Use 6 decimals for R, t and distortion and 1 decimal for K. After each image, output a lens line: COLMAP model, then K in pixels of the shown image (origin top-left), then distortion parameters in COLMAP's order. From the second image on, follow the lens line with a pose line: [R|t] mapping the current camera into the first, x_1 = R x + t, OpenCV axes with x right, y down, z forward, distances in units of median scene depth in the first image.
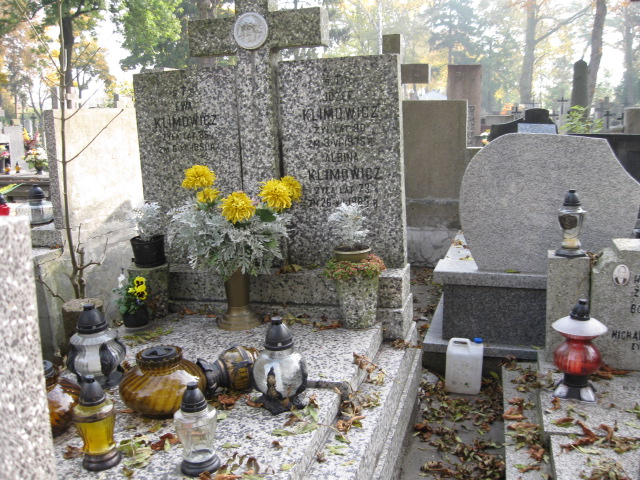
lens RADIAL K [[656.0, 0, 320.0], [0, 656.0, 240.0], [0, 0, 1]] dist [-0.137726, 0.062309]
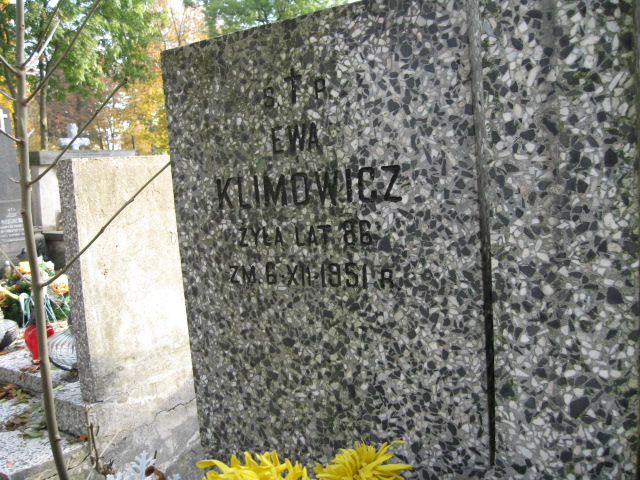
lens RADIAL K [[656.0, 0, 320.0], [0, 656.0, 240.0], [0, 0, 1]] dist [-0.137726, 0.062309]
pose [[0.945084, 0.009617, -0.326686, -0.102584], [-0.032423, 0.997395, -0.064436, -0.145111], [0.325215, 0.071489, 0.942934, 0.745997]]
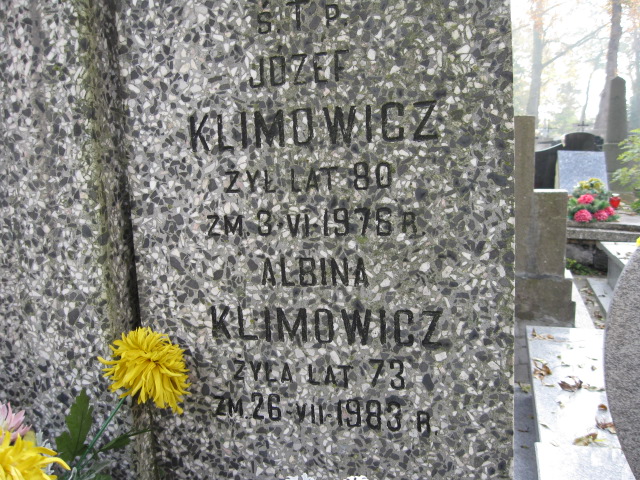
lens RADIAL K [[656.0, 0, 320.0], [0, 656.0, 240.0], [0, 0, 1]] dist [-0.137726, 0.062309]
pose [[0.999994, 0.001314, -0.003342, 0.036587], [-0.001444, 0.999227, -0.039288, -0.126997], [0.003287, 0.039292, 0.999222, 0.683984]]
